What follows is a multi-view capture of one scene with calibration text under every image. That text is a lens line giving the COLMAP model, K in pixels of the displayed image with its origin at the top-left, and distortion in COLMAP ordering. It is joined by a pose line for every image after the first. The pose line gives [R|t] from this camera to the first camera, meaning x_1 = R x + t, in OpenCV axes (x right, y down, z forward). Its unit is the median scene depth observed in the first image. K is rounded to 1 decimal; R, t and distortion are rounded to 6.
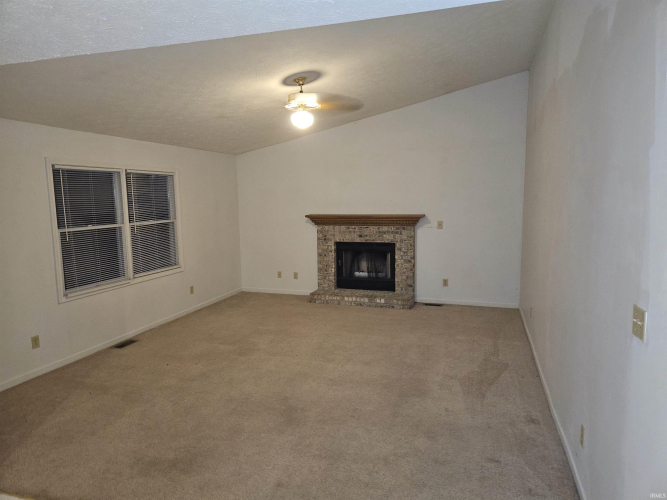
lens RADIAL K [[445.7, 0, 333.5], [0, 445.7, 250.0], [0, 0, 1]] dist [0.064403, -0.055829]
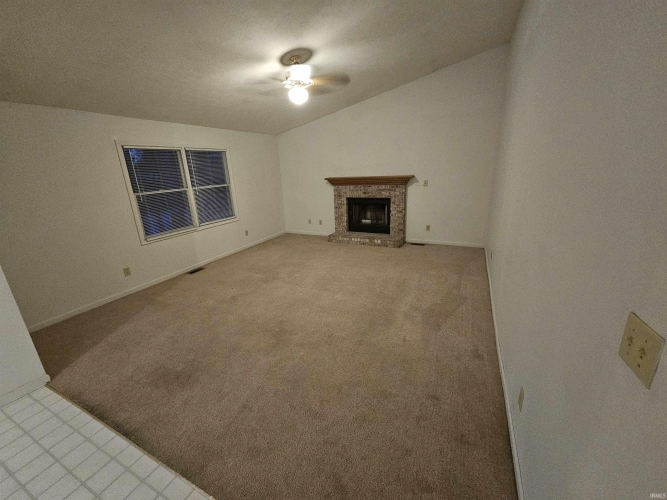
lens RADIAL K [[273.9, 0, 328.2], [0, 273.9, 250.1], [0, 0, 1]] dist [-0.000305, -0.000192]
pose [[0.988287, 0.012664, -0.152078, 0.101746], [0.014274, 0.984510, 0.174747, -0.010064], [0.151935, -0.174871, 0.972798, 0.190375]]
